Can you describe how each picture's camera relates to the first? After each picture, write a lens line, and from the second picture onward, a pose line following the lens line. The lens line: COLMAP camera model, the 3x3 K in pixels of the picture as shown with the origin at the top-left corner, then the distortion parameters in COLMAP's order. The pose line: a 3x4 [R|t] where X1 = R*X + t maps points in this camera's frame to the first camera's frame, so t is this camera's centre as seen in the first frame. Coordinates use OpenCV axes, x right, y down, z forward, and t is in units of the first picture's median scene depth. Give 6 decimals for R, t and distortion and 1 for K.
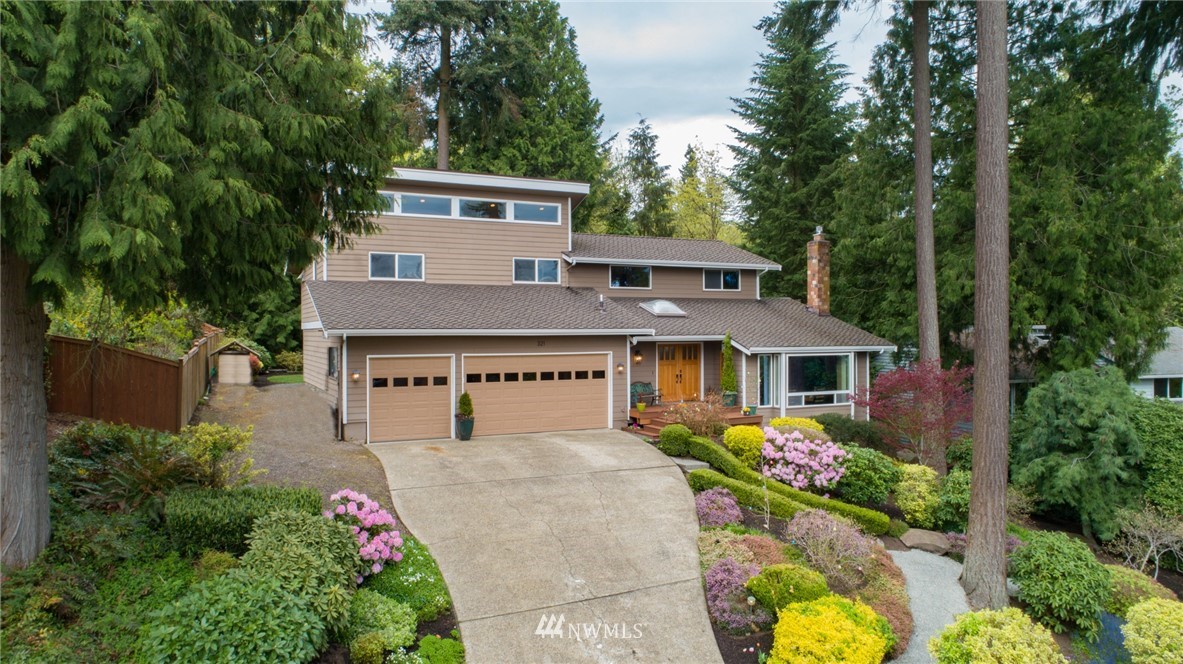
lens RADIAL K [[793.3, 0, 591.5], [0, 793.3, 332.0], [0, 0, 1]] dist [-0.015393, 0.001129]
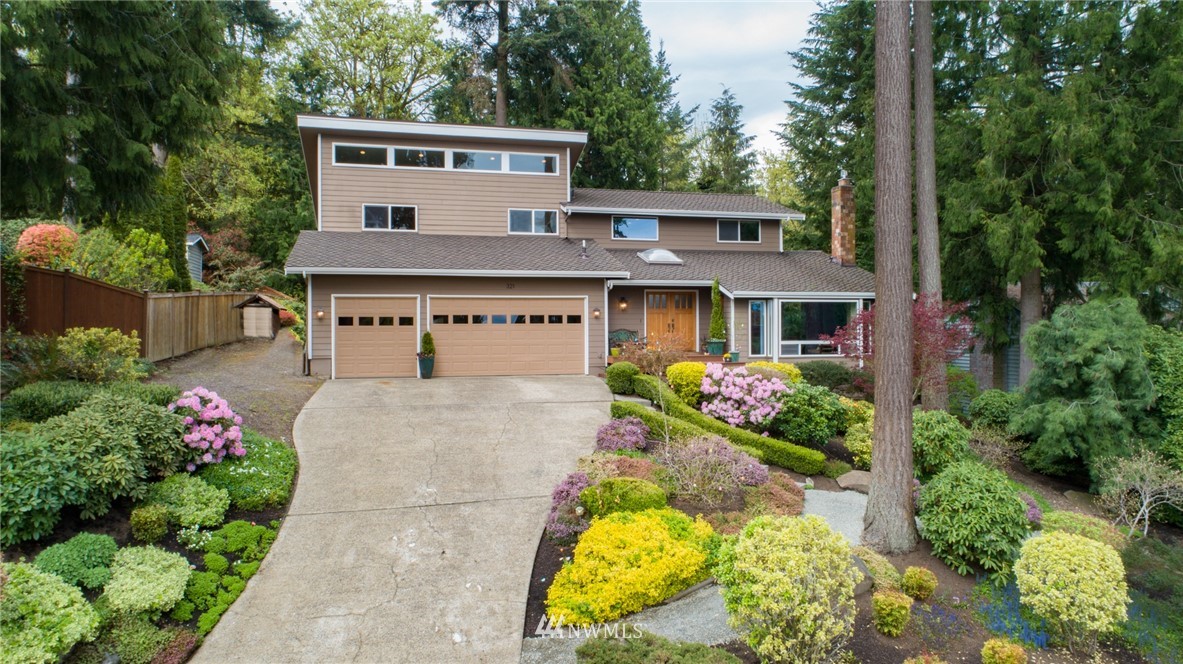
lens RADIAL K [[793.3, 0, 591.5], [0, 793.3, 332.0], [0, 0, 1]] dist [-0.015393, 0.001129]
pose [[0.981659, -0.001217, -0.190642, 0.215935], [0.001443, 0.999998, 0.001044, 0.067917], [0.190641, -0.001300, 0.981659, 0.039507]]
